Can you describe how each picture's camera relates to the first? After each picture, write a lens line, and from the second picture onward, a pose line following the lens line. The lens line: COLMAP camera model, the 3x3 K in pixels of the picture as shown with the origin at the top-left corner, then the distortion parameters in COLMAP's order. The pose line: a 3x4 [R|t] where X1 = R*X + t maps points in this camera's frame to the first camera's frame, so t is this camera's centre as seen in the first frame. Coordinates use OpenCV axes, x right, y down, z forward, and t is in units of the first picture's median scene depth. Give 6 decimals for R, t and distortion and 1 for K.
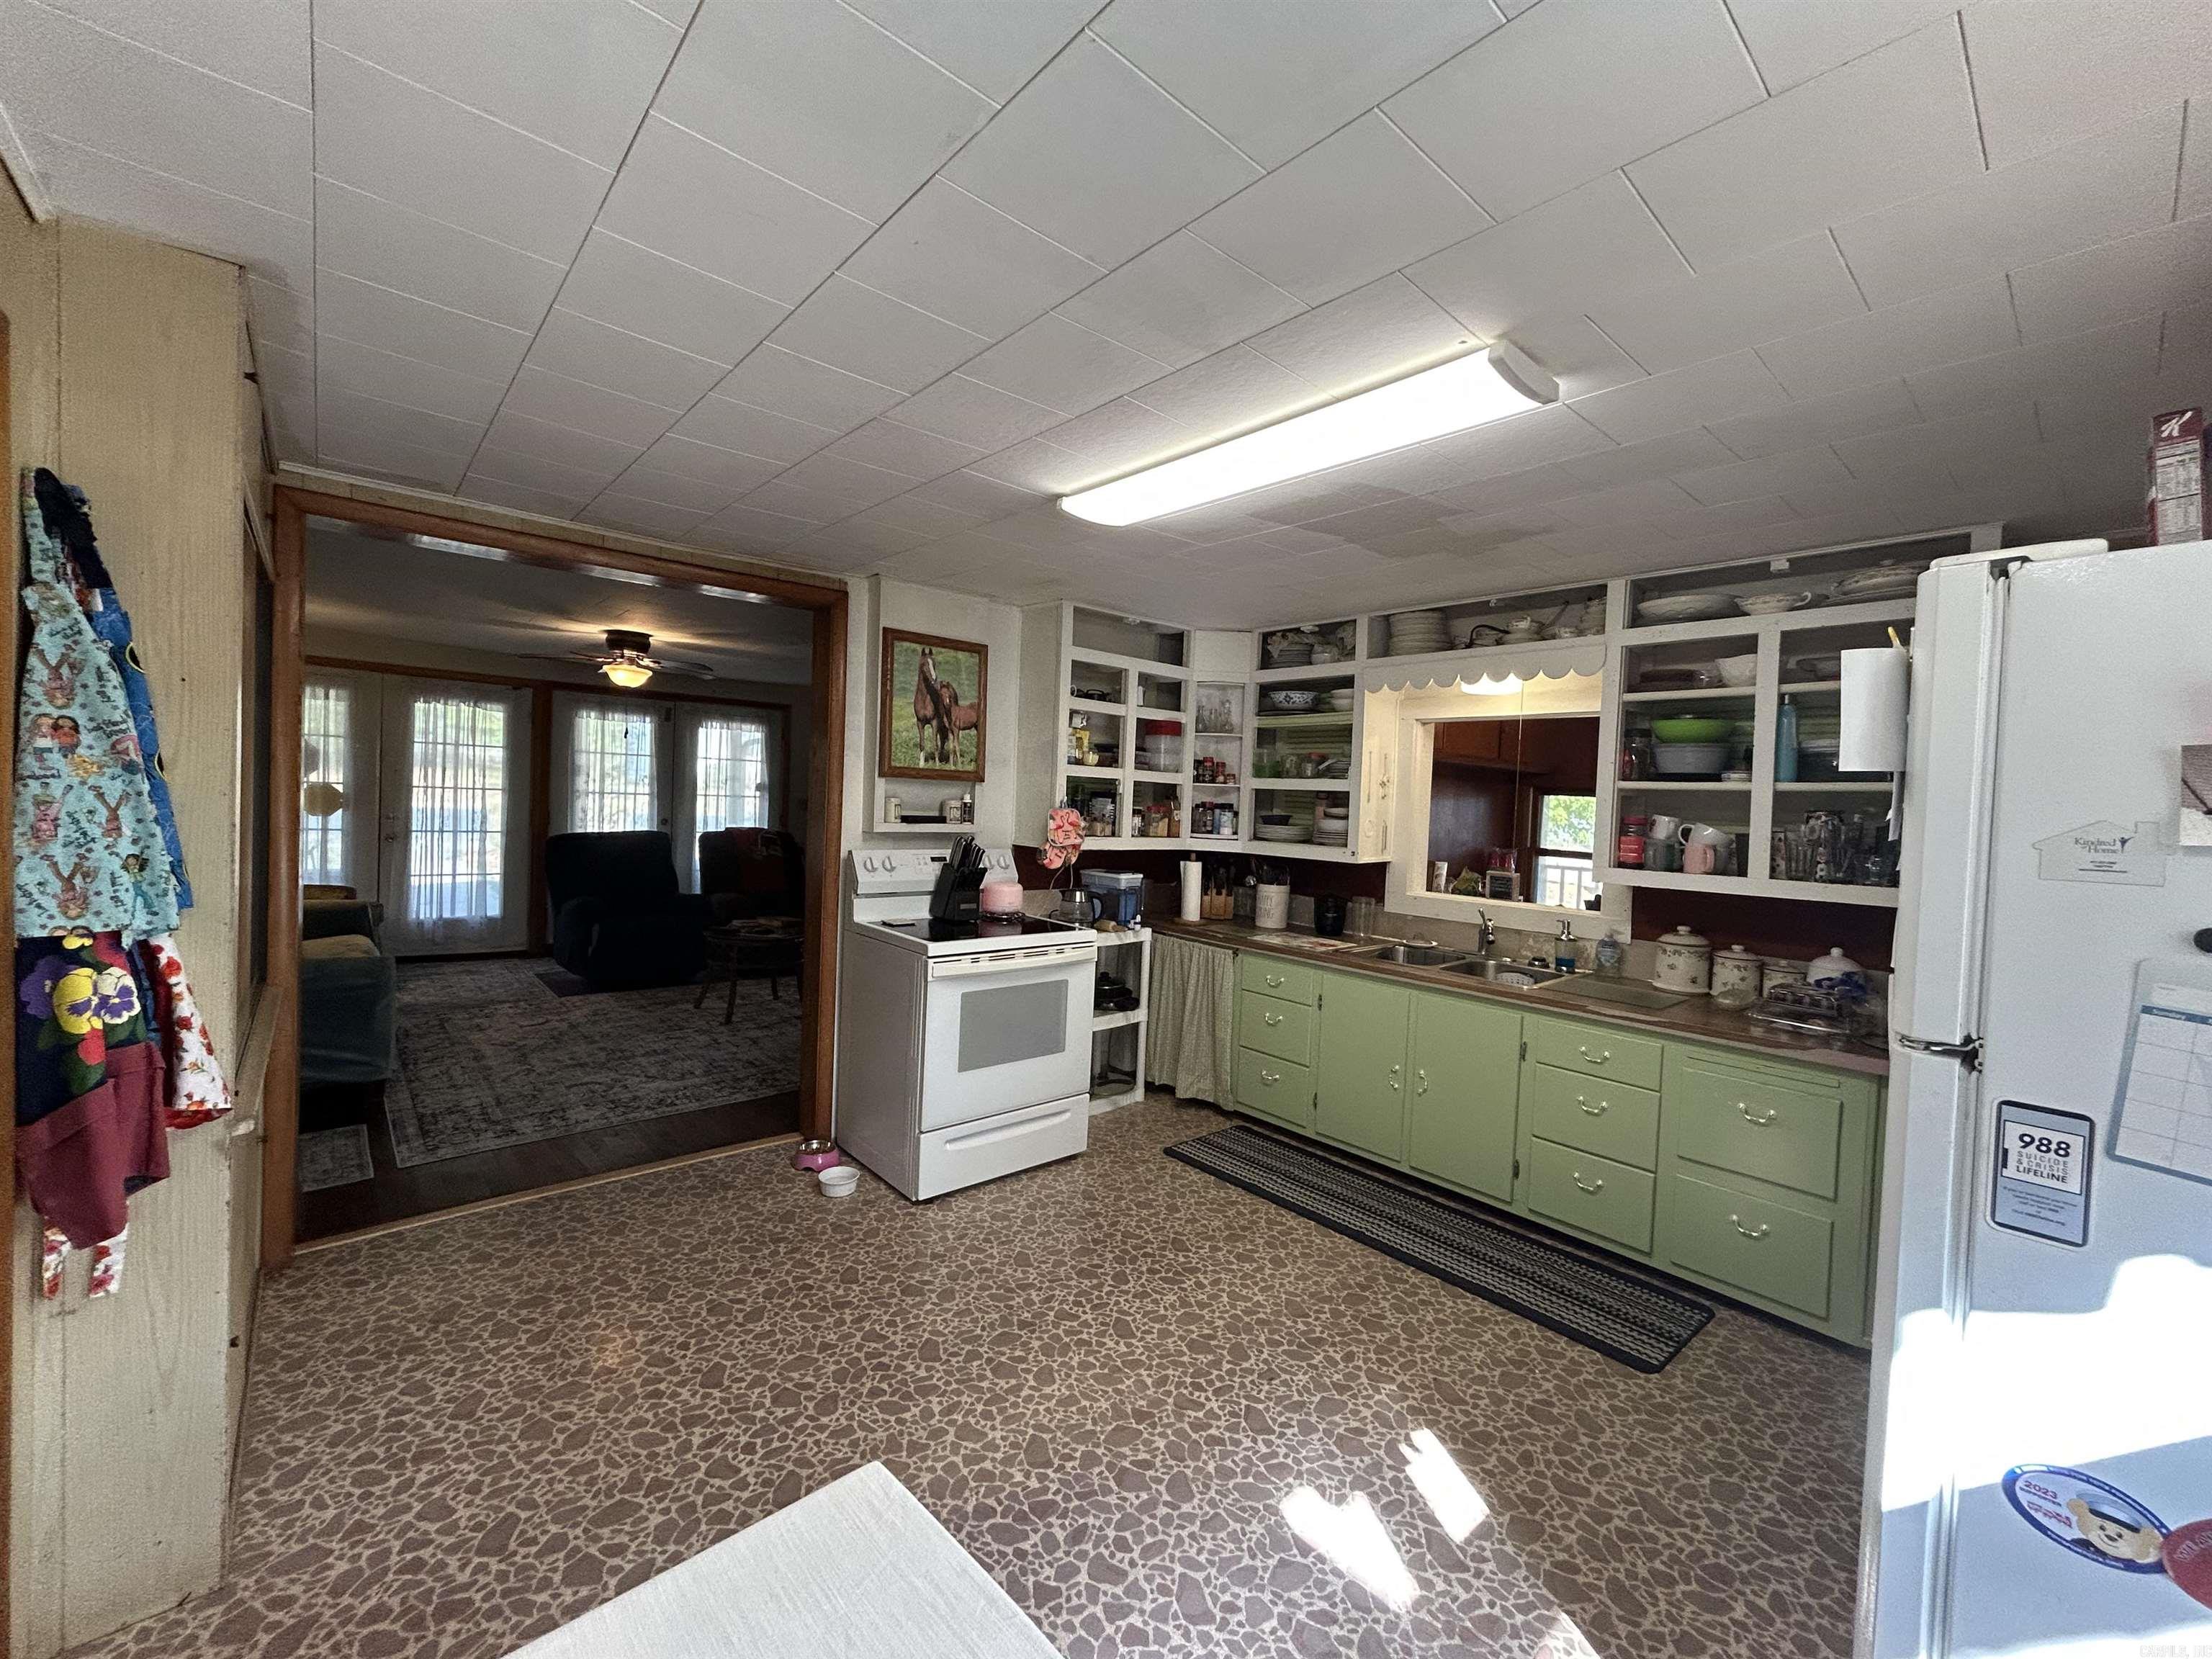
lens RADIAL K [[893.9, 0, 1106.5], [0, 893.9, 826.4], [0, 0, 1]] dist [0.001175, 0.000121]
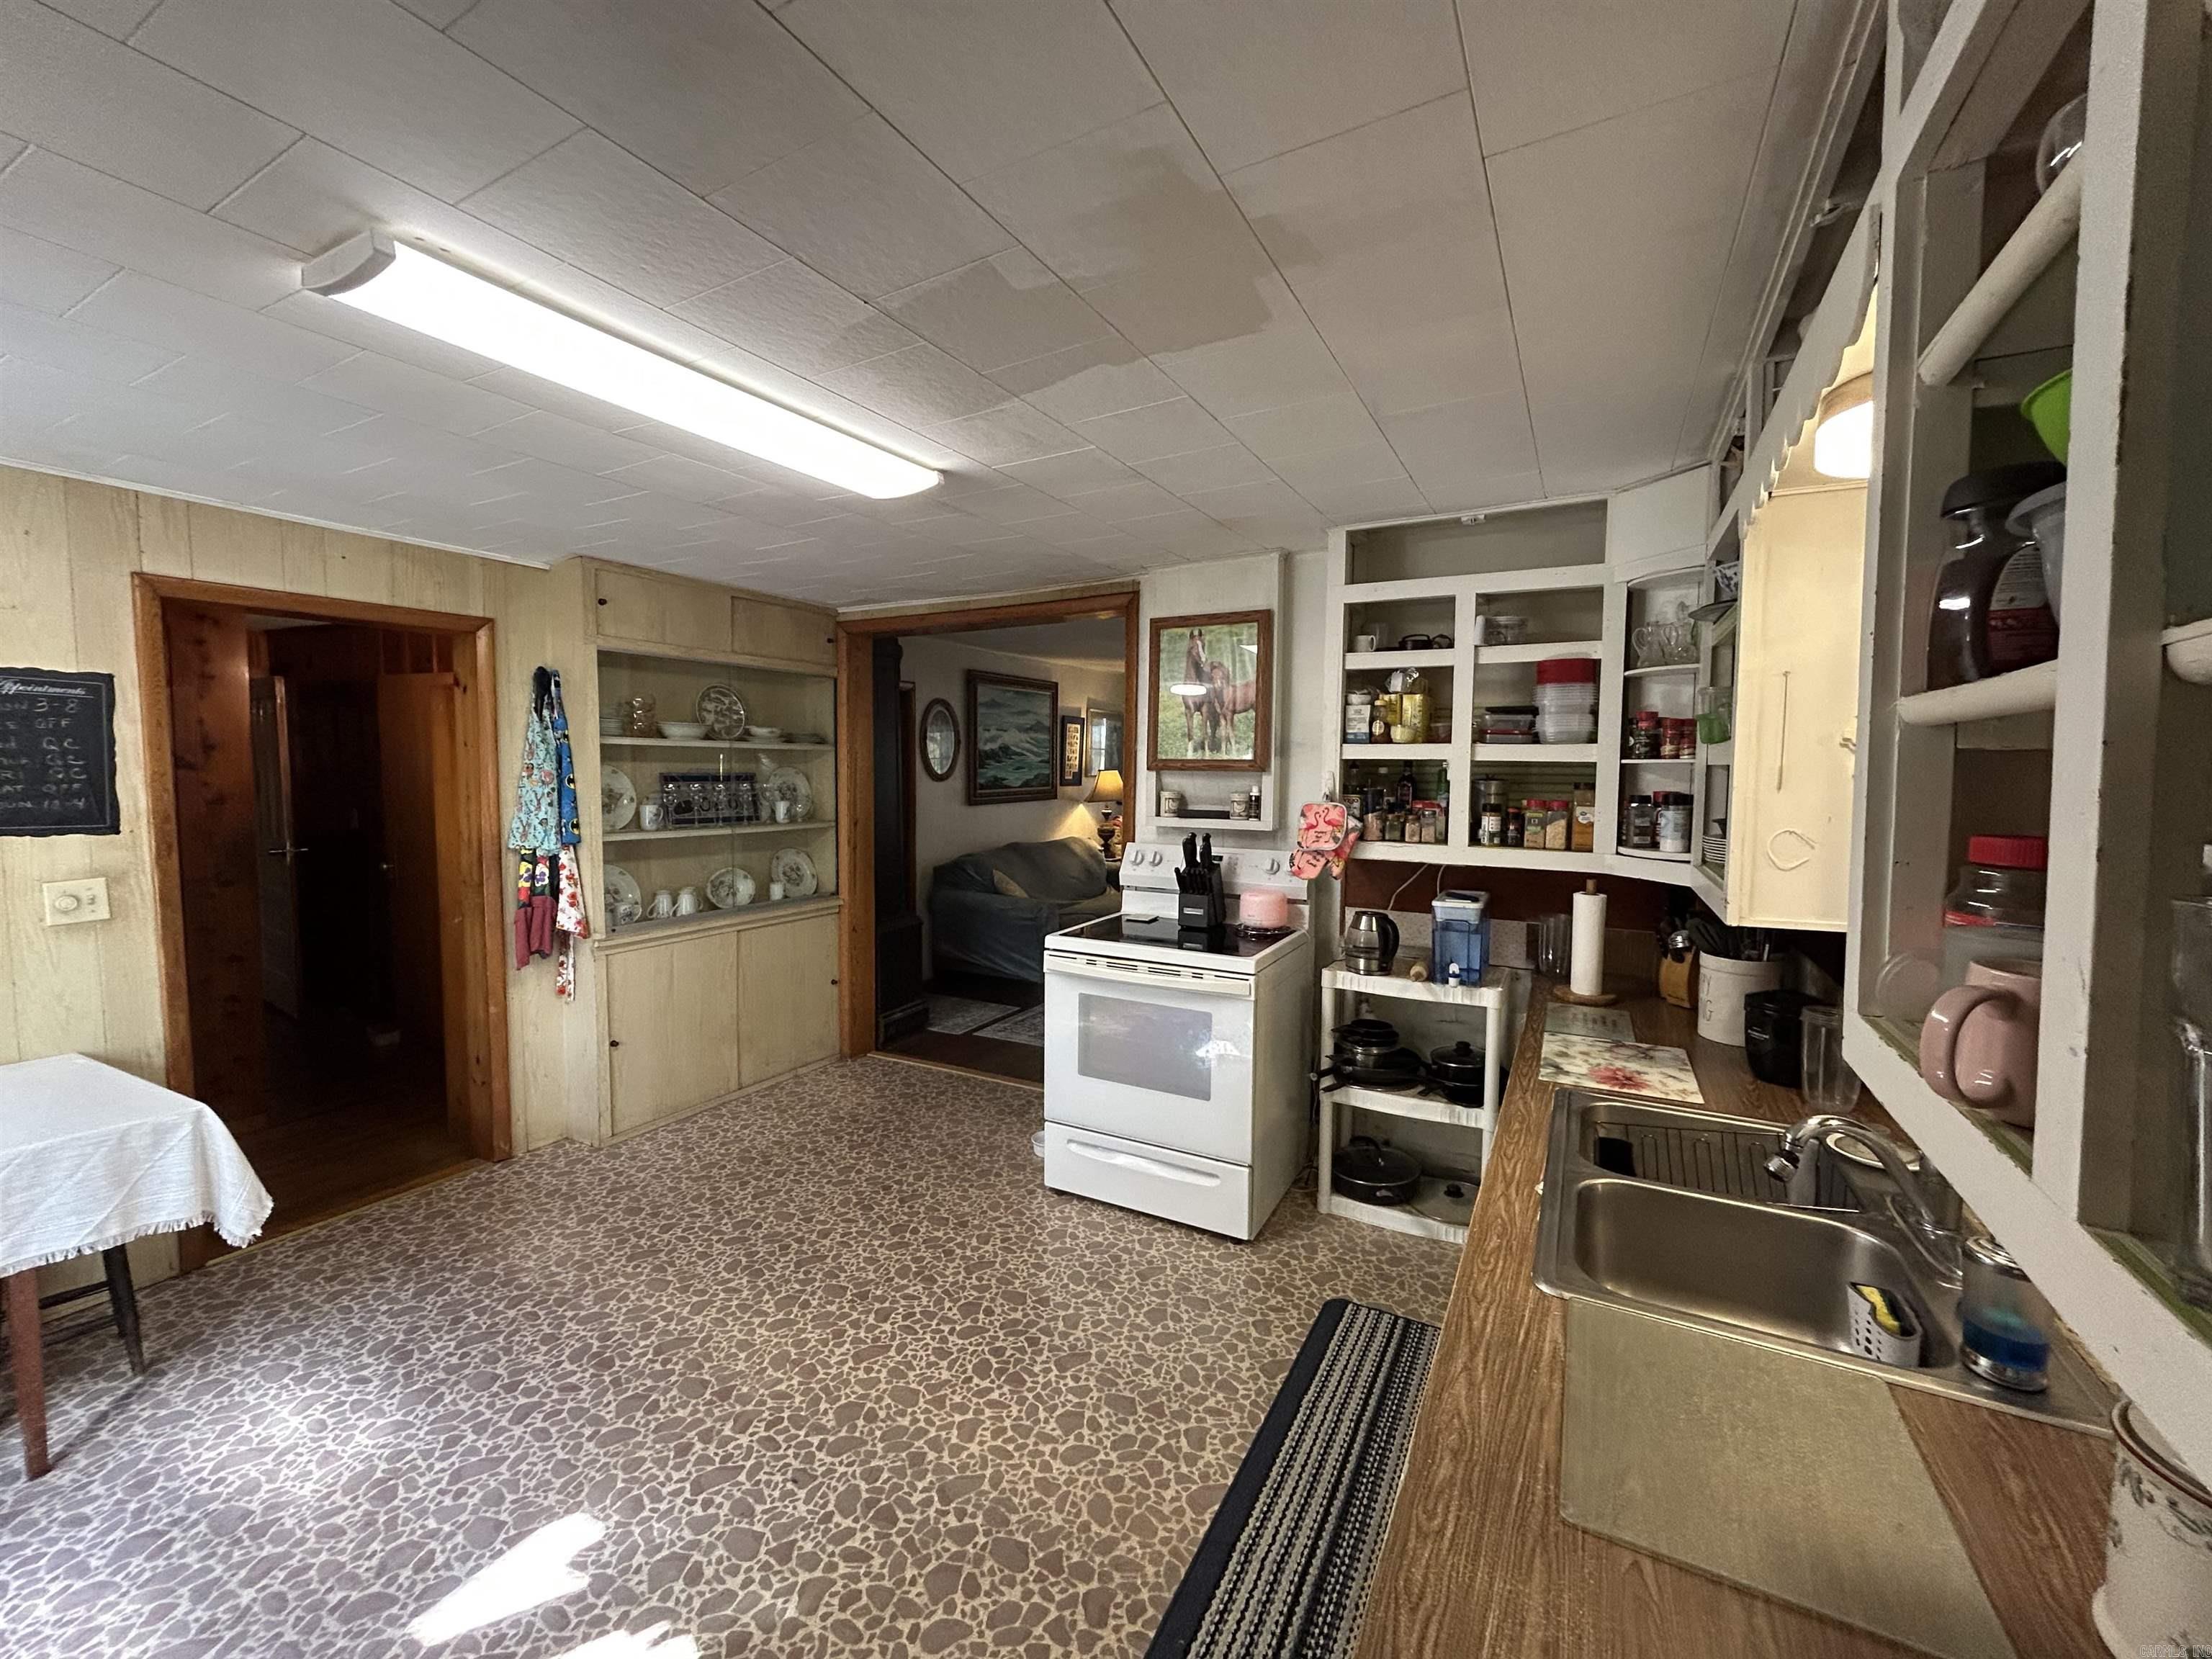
lens RADIAL K [[893.9, 0, 1105.3], [0, 893.9, 830.1], [0, 0, 1]] dist [0.001175, 0.000121]
pose [[0.341509, 0.028003, -0.939461, 0.691884], [-0.022971, 0.999506, 0.021443, -0.009721], [0.939598, 0.014257, 0.341983, 0.643644]]
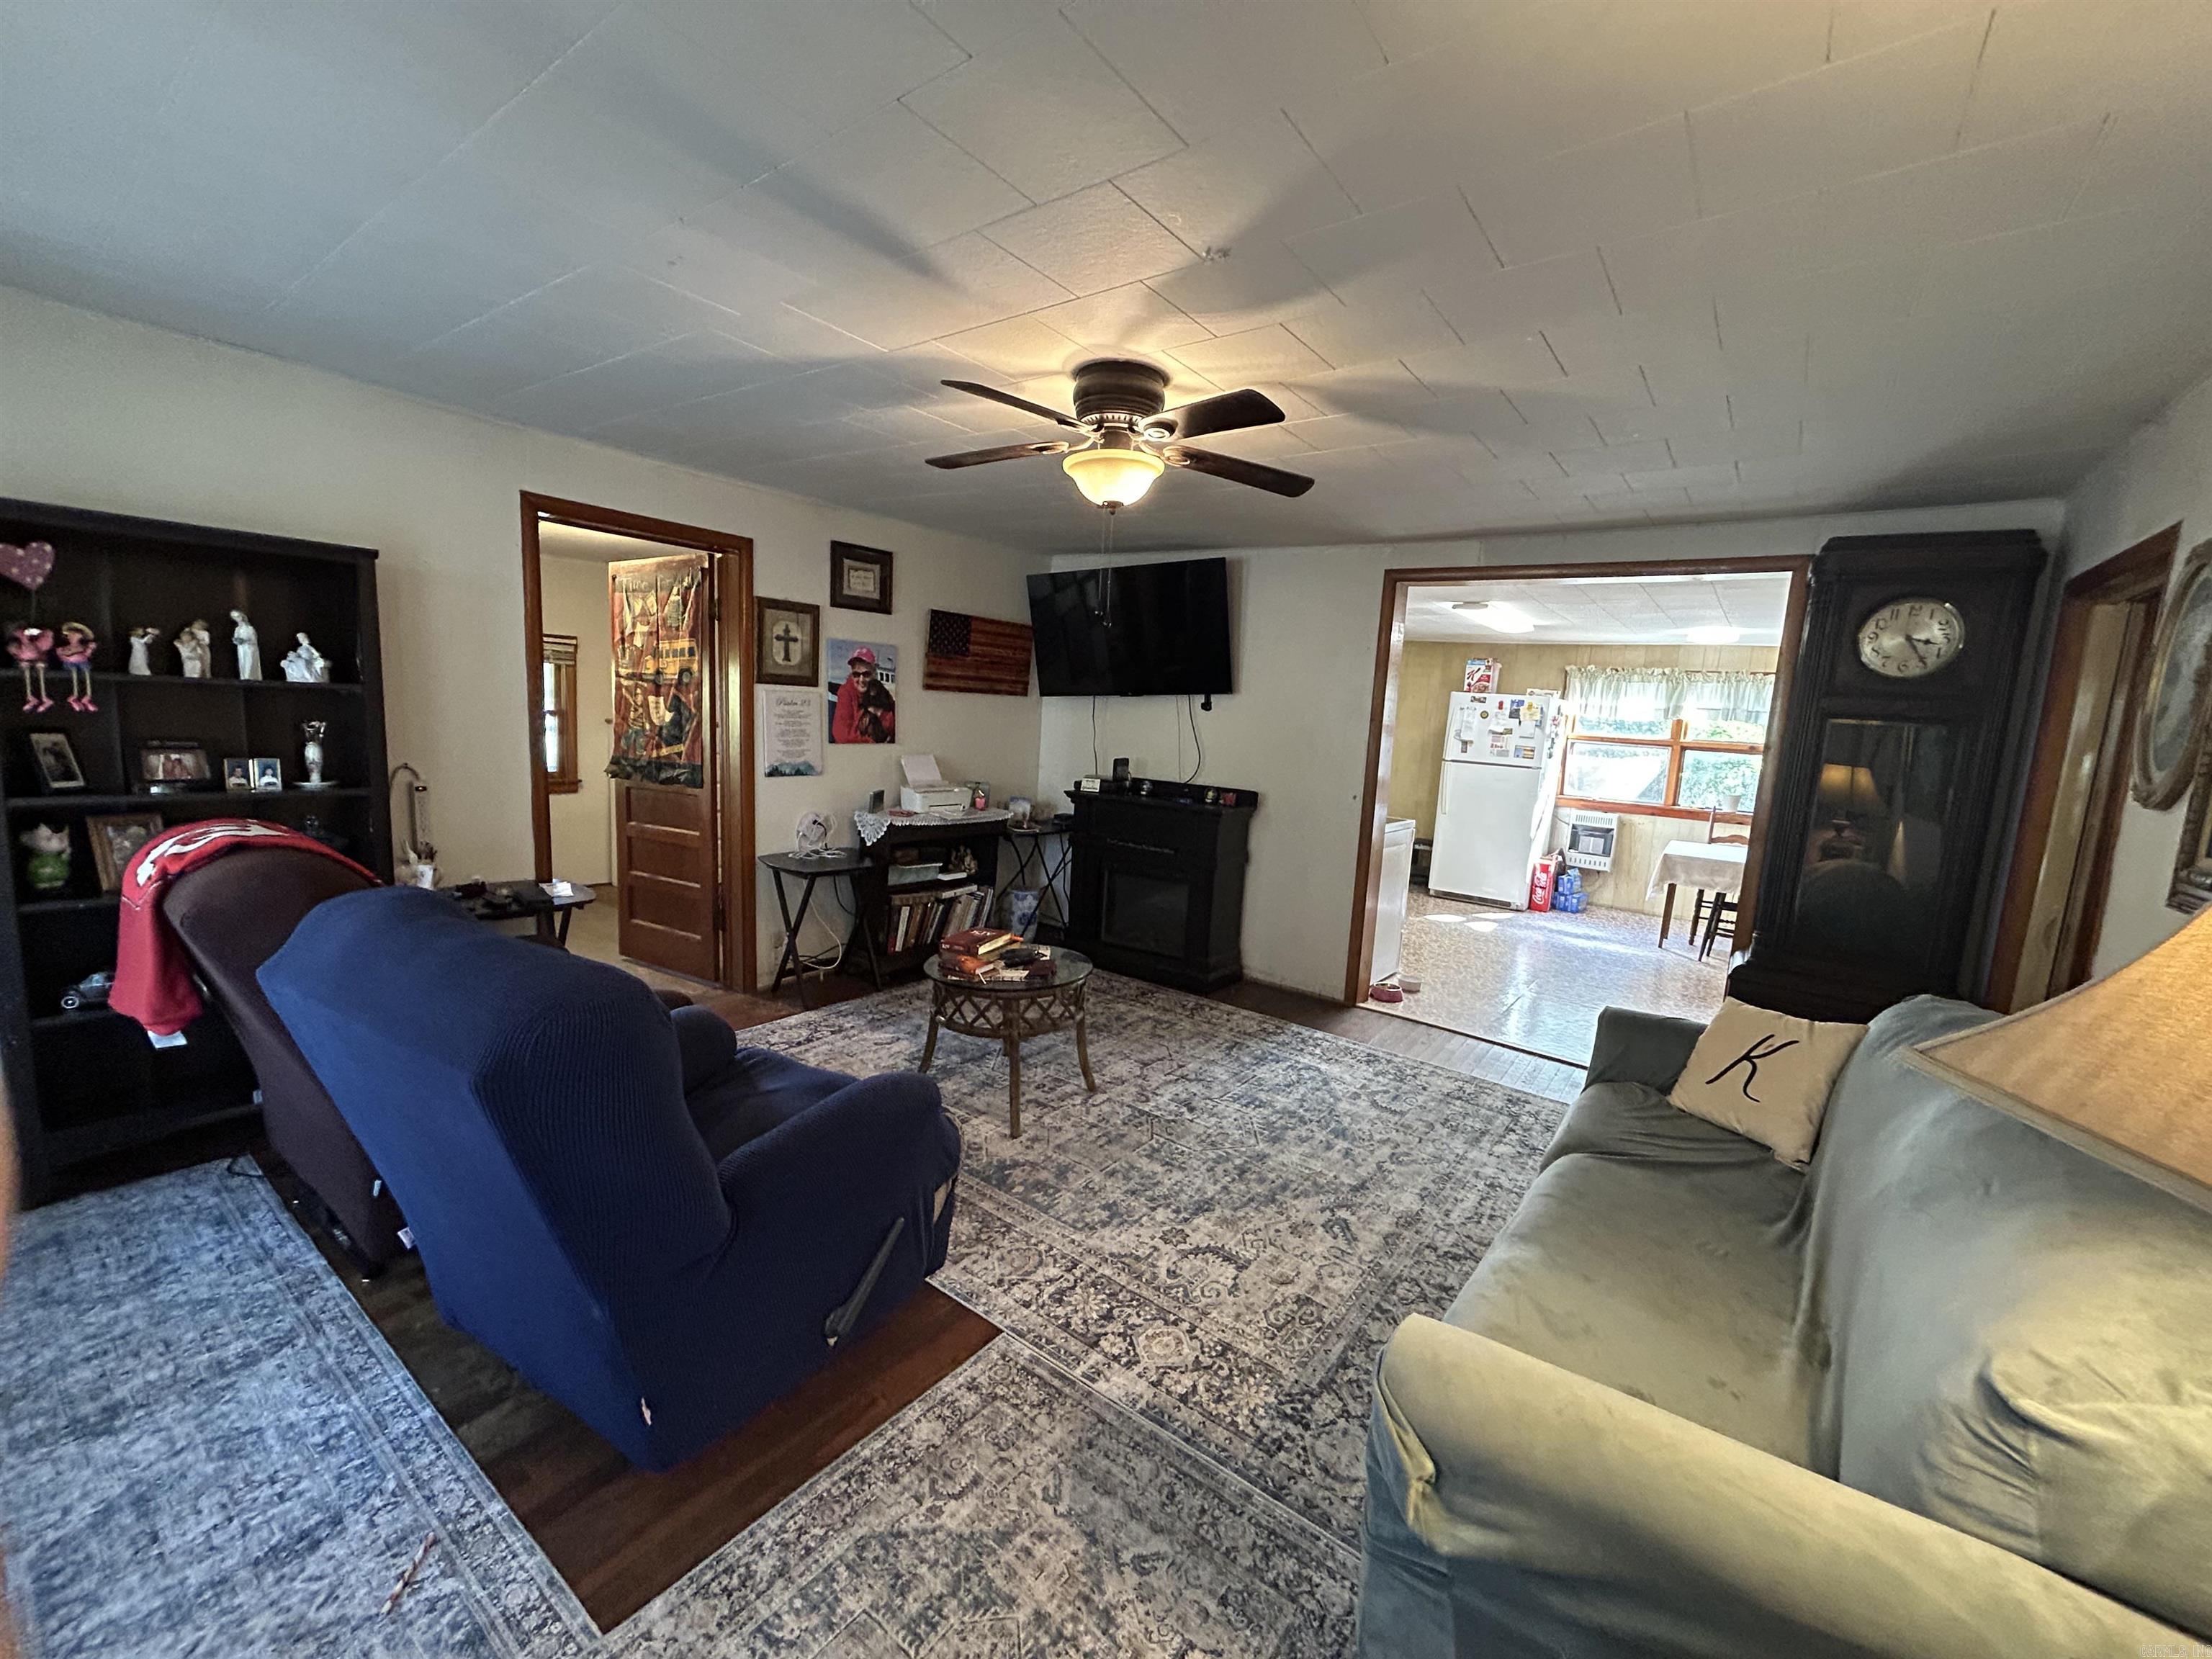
lens RADIAL K [[893.9, 0, 1099.7], [0, 893.9, 823.4], [0, 0, 1]] dist [0.001175, 0.000121]
pose [[-0.191816, -0.179909, 0.964800, -1.584967], [-0.036708, 0.983682, 0.176132, -0.128763], [-0.980744, -0.001631, -0.195290, 1.758046]]
